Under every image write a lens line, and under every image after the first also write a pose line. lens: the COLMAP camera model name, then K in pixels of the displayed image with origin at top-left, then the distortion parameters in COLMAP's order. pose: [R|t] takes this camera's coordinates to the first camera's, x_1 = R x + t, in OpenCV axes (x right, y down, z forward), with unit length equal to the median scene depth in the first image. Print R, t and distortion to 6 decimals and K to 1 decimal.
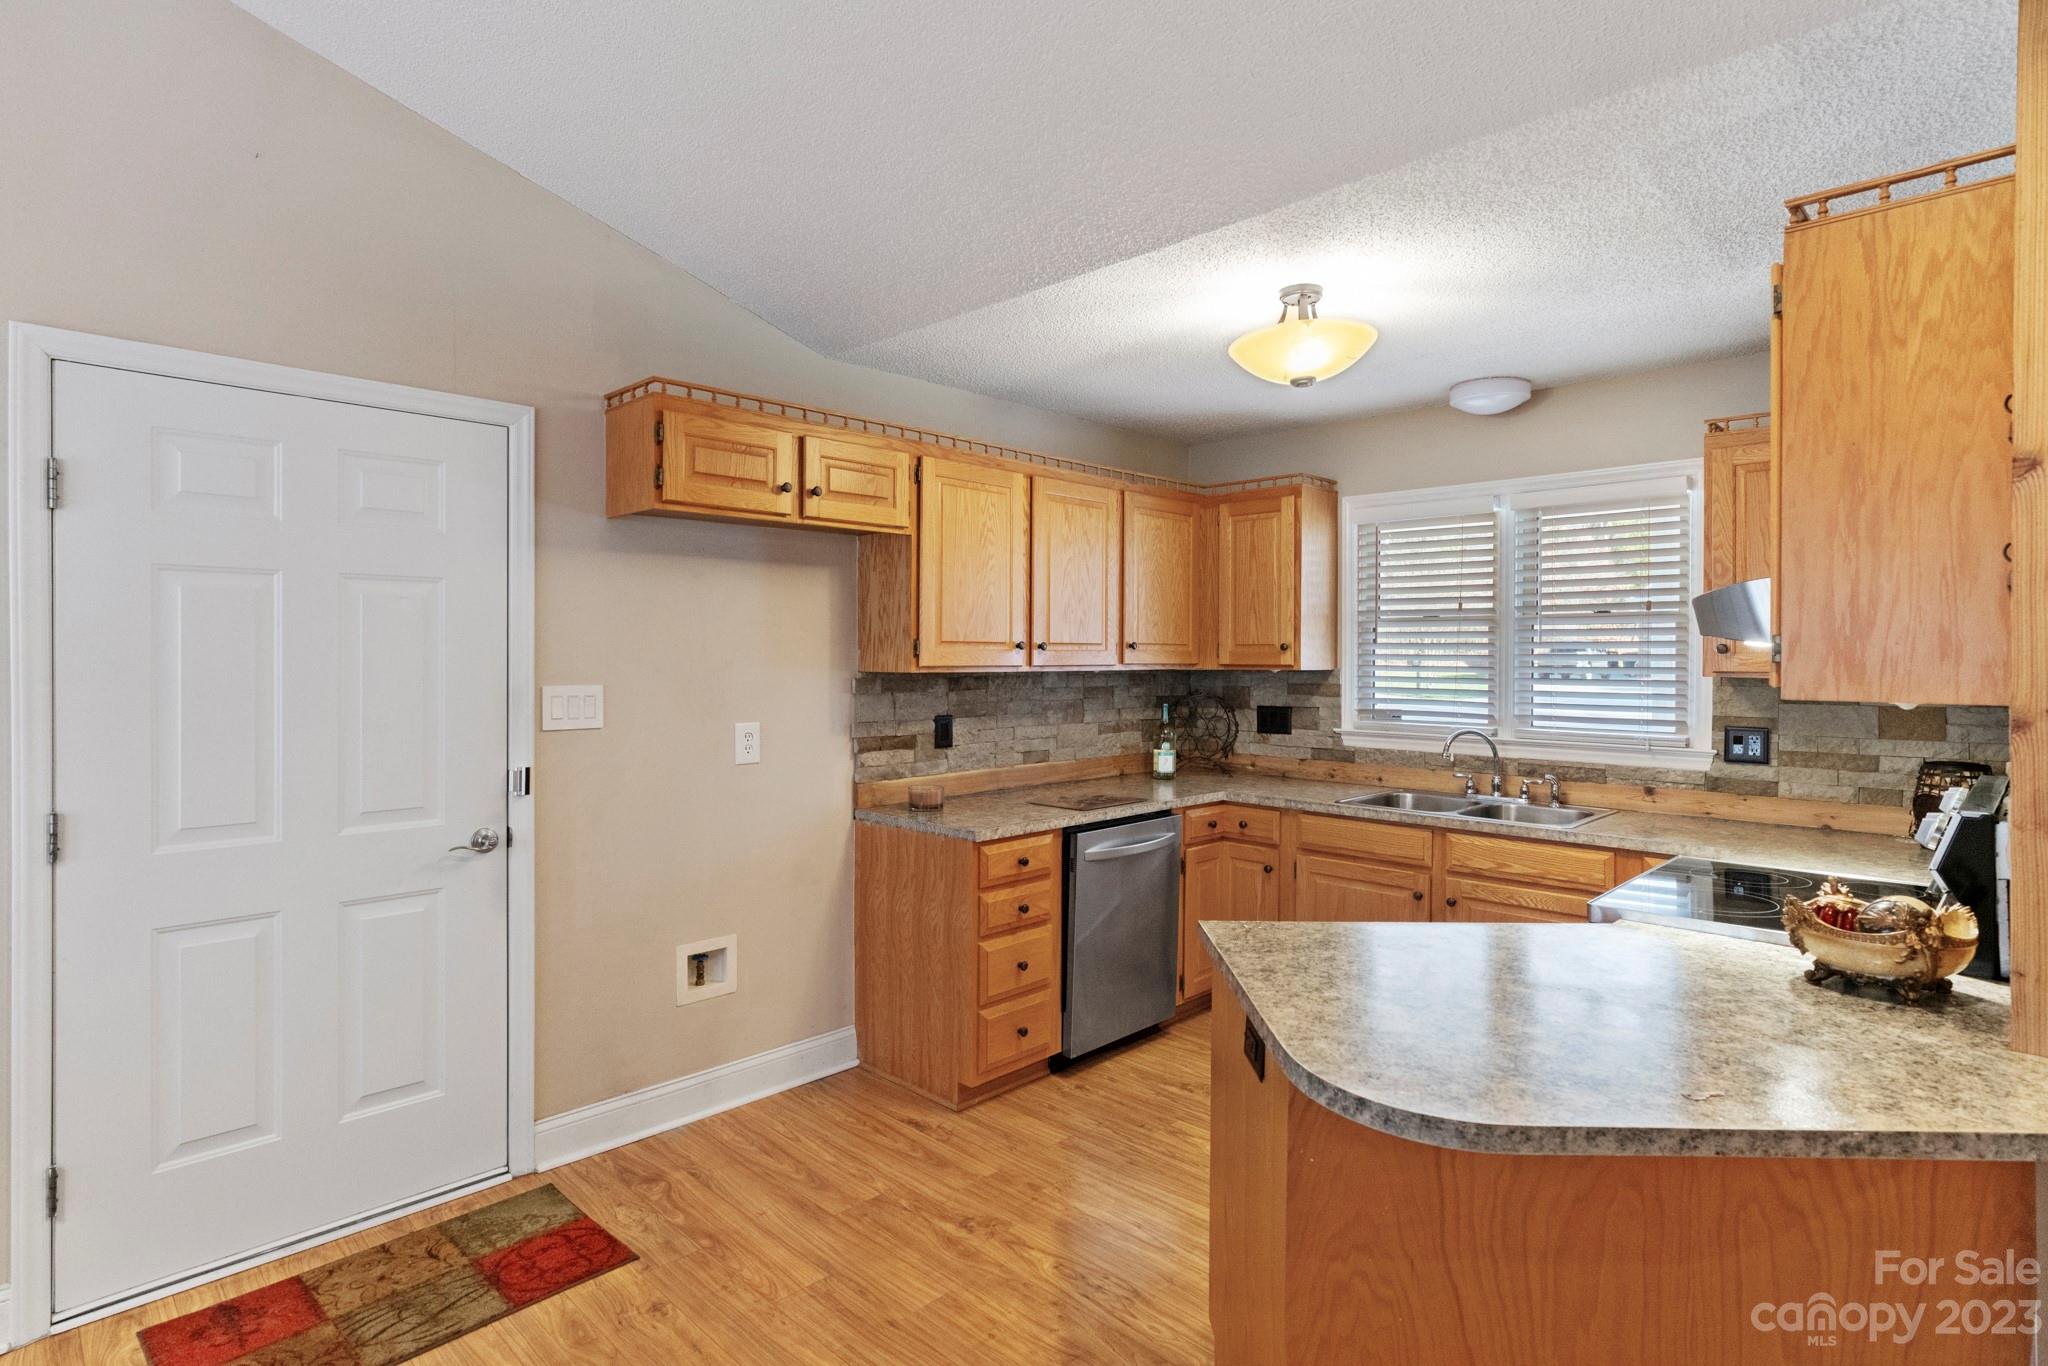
lens RADIAL K [[1048.4, 0, 1020.6], [0, 1048.4, 661.1], [0, 0, 1]] dist [-0.011893, 0.008374]
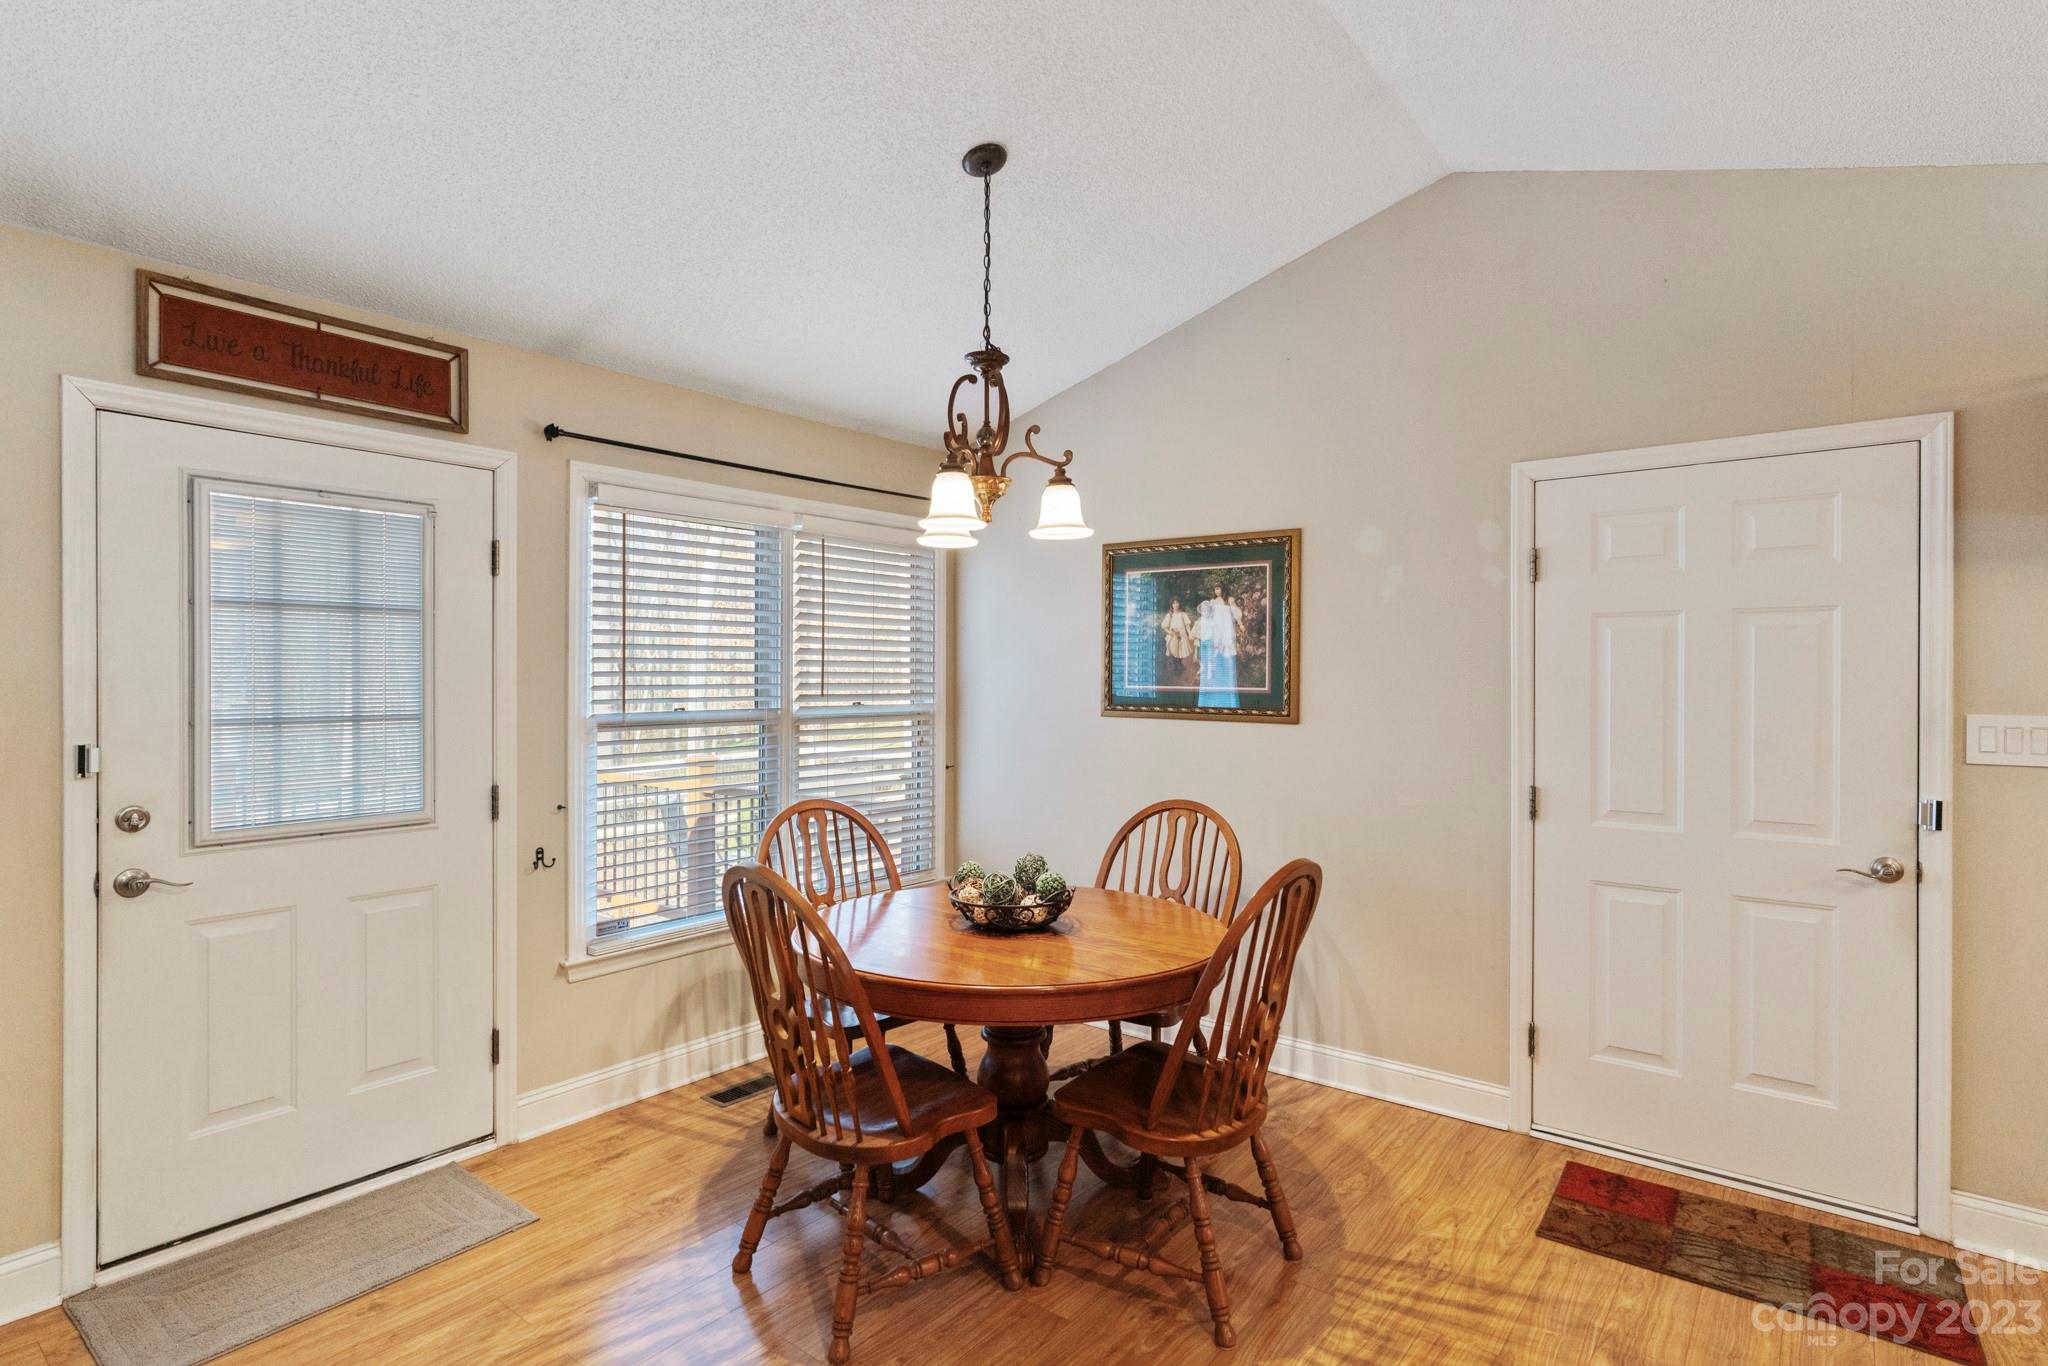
lens RADIAL K [[1031.5, 0, 1024.0], [0, 1031.5, 683.0], [0, 0, 1]] dist [-0.000456, 0.000814]
pose [[0.109747, 0.001584, -0.993958, 0.287734], [-0.007278, 0.999973, 0.000790, 0.001328], [0.993933, 0.007147, 0.109756, 0.072009]]
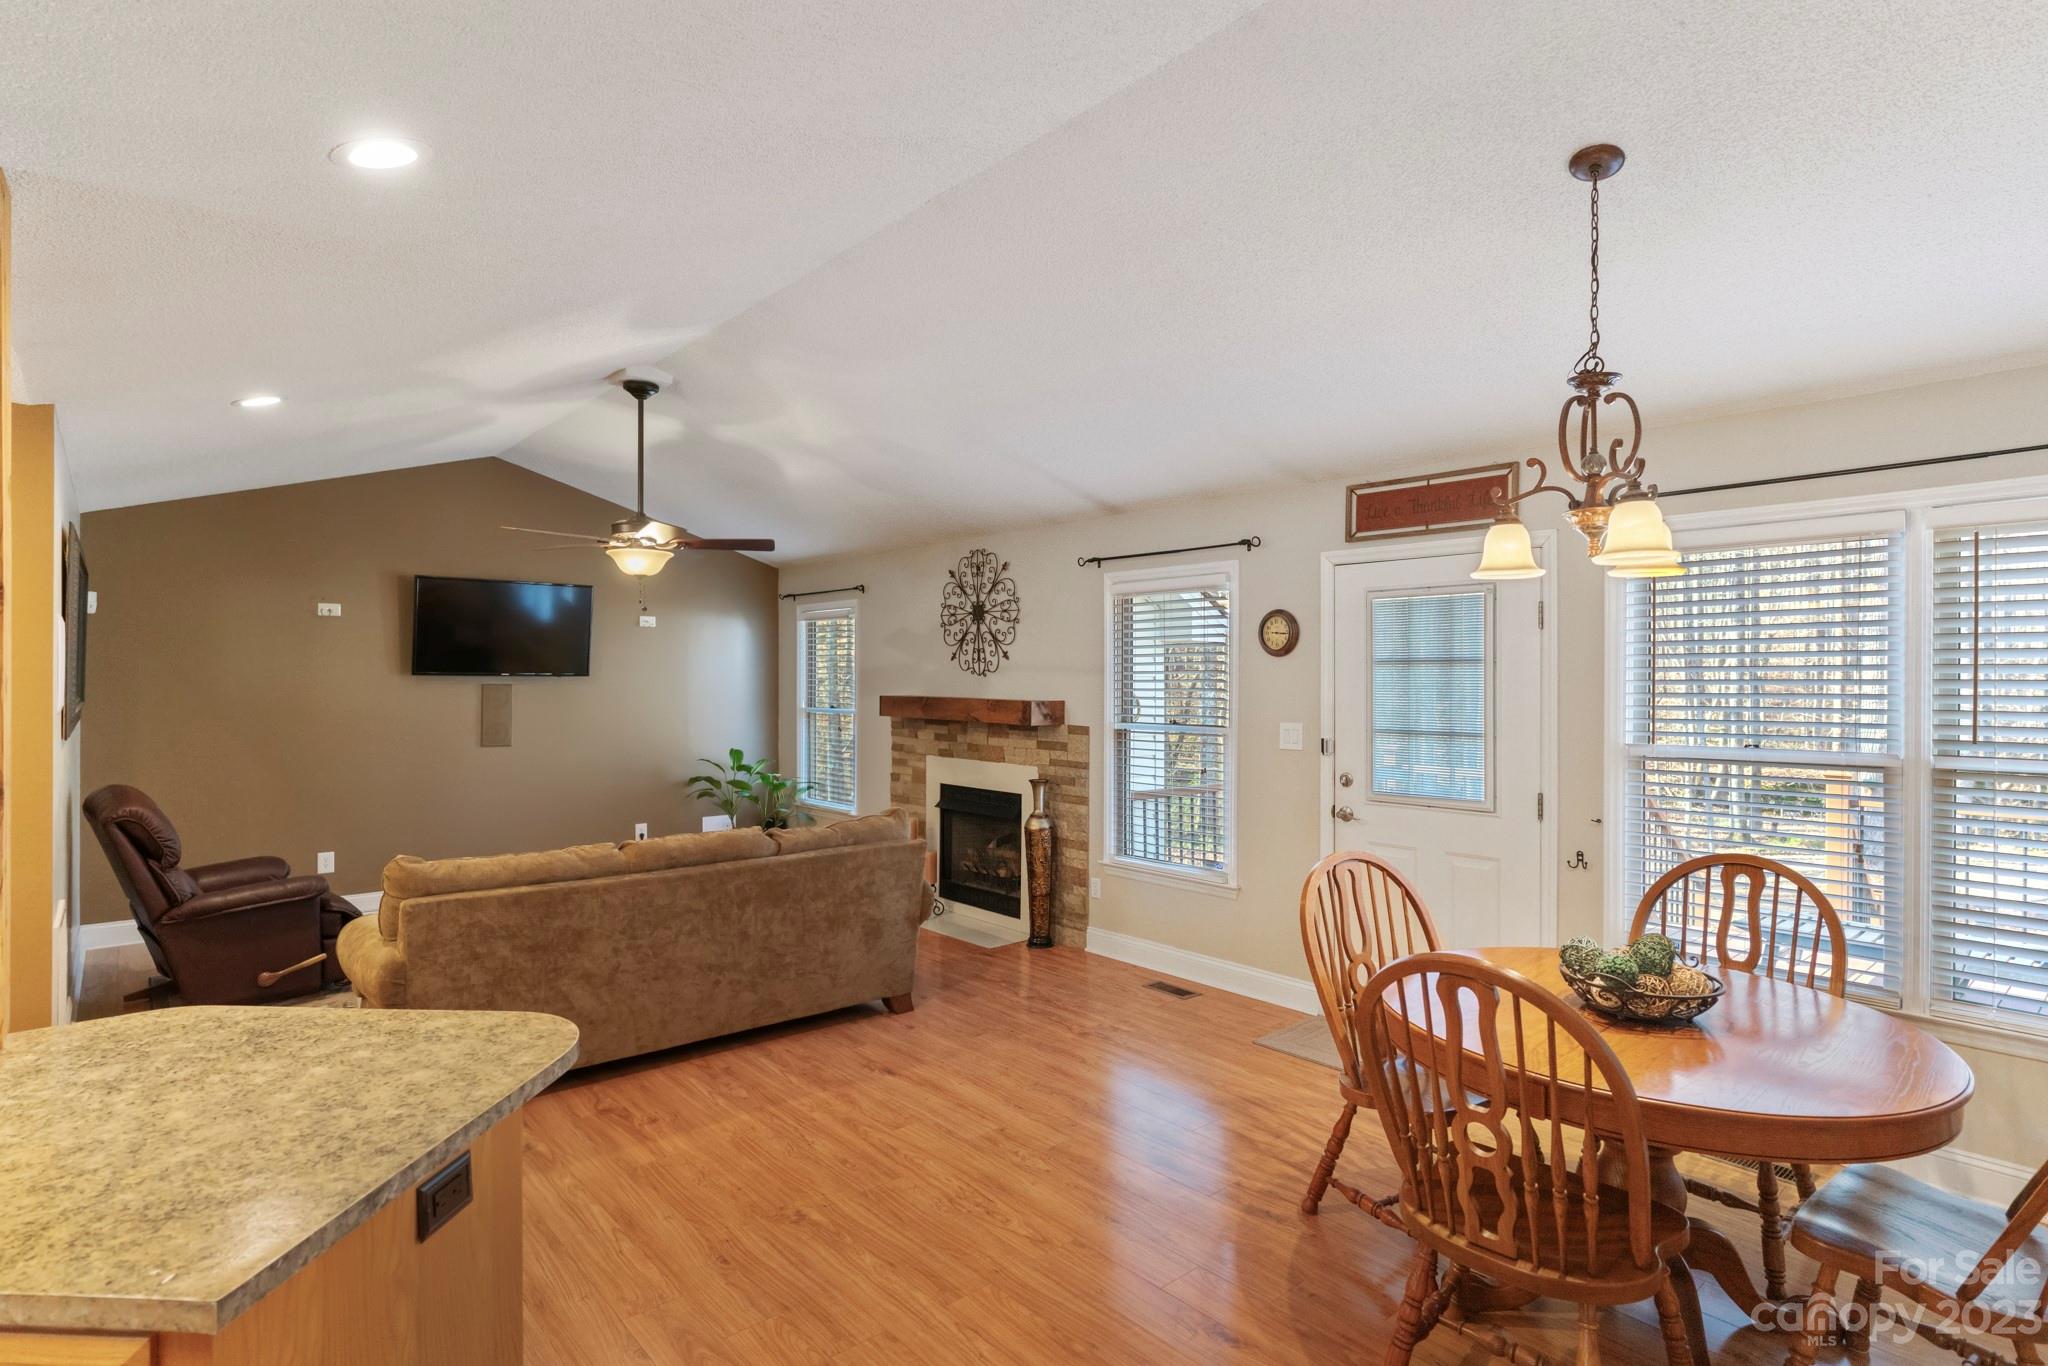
lens RADIAL K [[1041.4, 0, 1019.4], [0, 1041.4, 675.4], [0, 0, 1]] dist [-0.011588, 0.008186]
pose [[-0.997049, -0.004009, 0.076657, -0.162721], [-0.003596, 0.999978, 0.005528, -0.040557], [-0.076678, 0.005236, -0.997042, 0.910020]]
